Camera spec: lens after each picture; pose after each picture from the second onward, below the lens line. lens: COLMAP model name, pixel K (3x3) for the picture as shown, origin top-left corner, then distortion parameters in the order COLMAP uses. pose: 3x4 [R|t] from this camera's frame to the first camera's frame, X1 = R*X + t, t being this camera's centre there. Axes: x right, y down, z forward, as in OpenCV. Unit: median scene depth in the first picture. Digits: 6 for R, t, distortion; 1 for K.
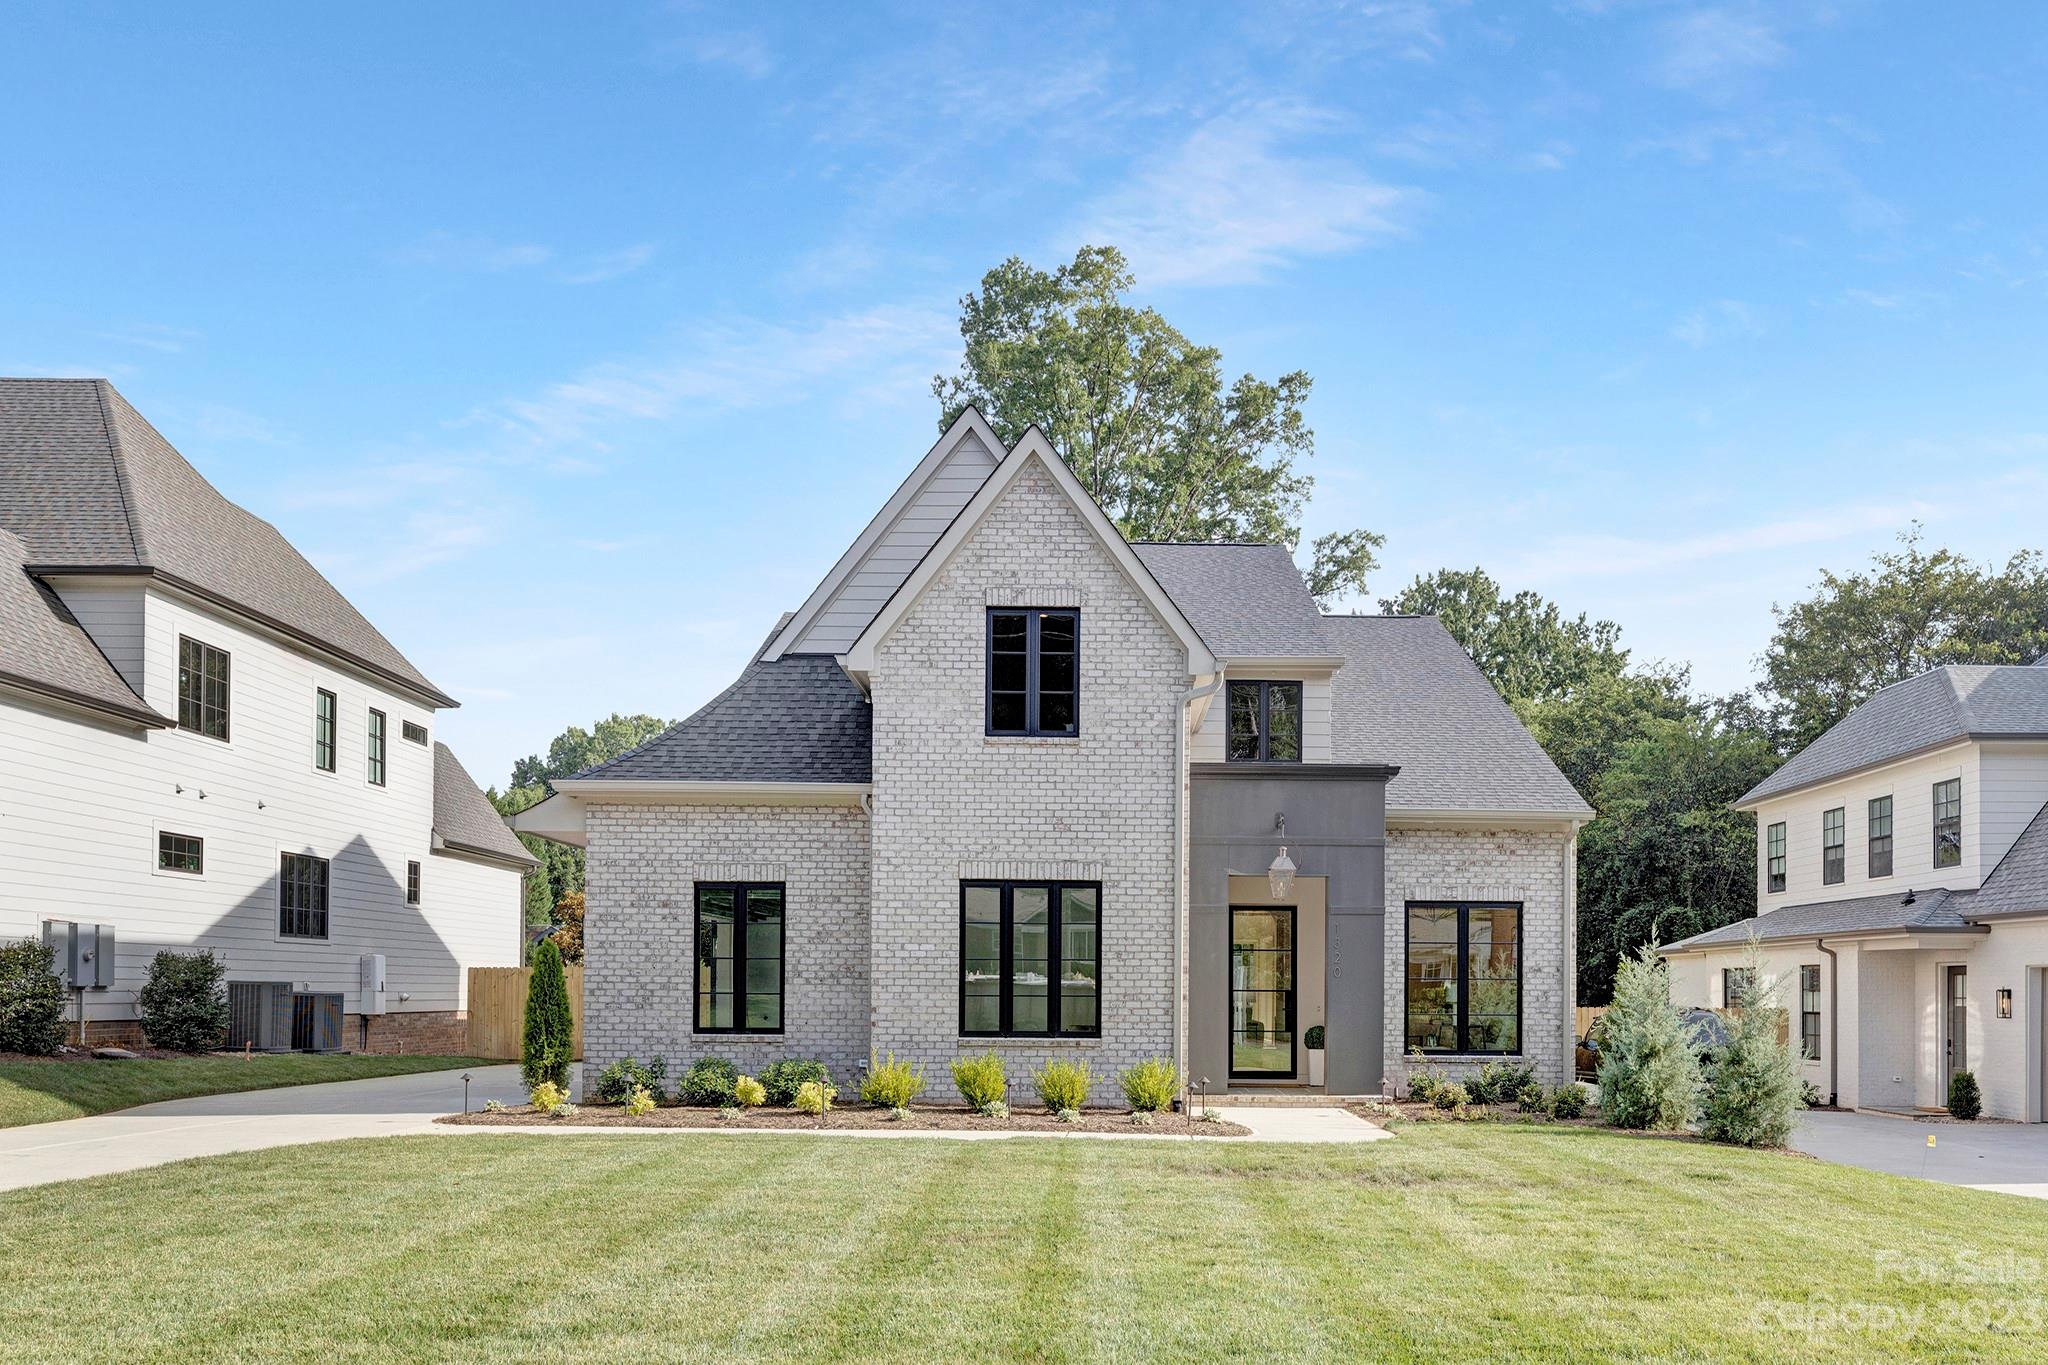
lens RADIAL K [[1157.5, 0, 1024.0], [0, 1157.5, 682.5], [0, 0, 1]] dist [-0.001358, -0.000306]
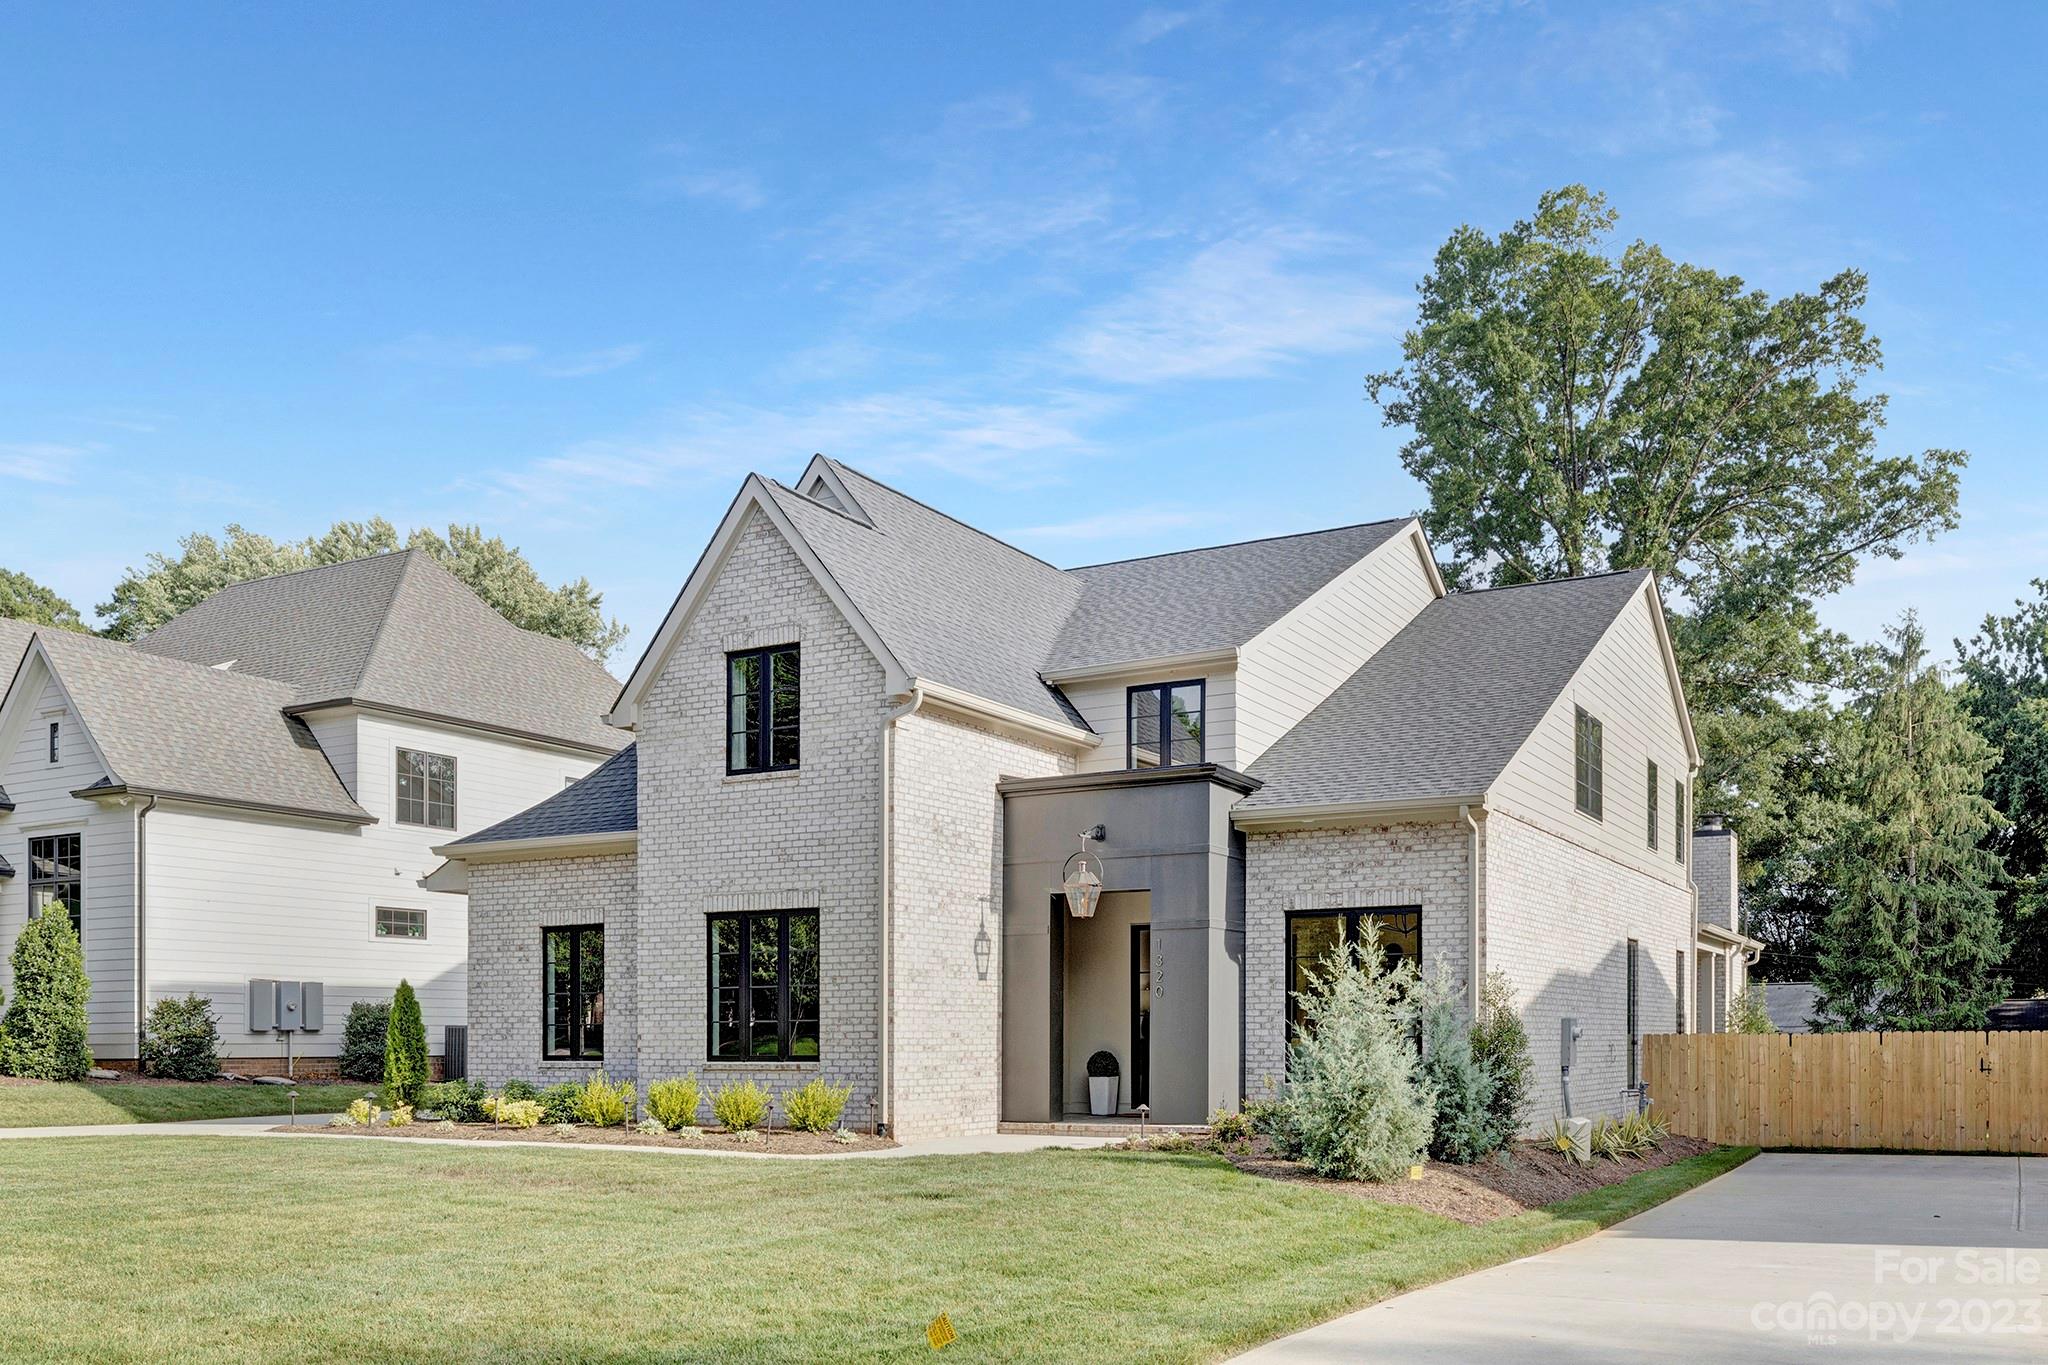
lens RADIAL K [[1183.0, 0, 1023.9], [0, 1183.0, 722.2], [0, 0, 1]] dist [0.001275, 0.000152]
pose [[0.926923, -0.108883, -0.359109, 0.601921], [0.110534, 0.993744, -0.015998, 0.044181], [0.358604, -0.024865, 0.933159, 0.094366]]
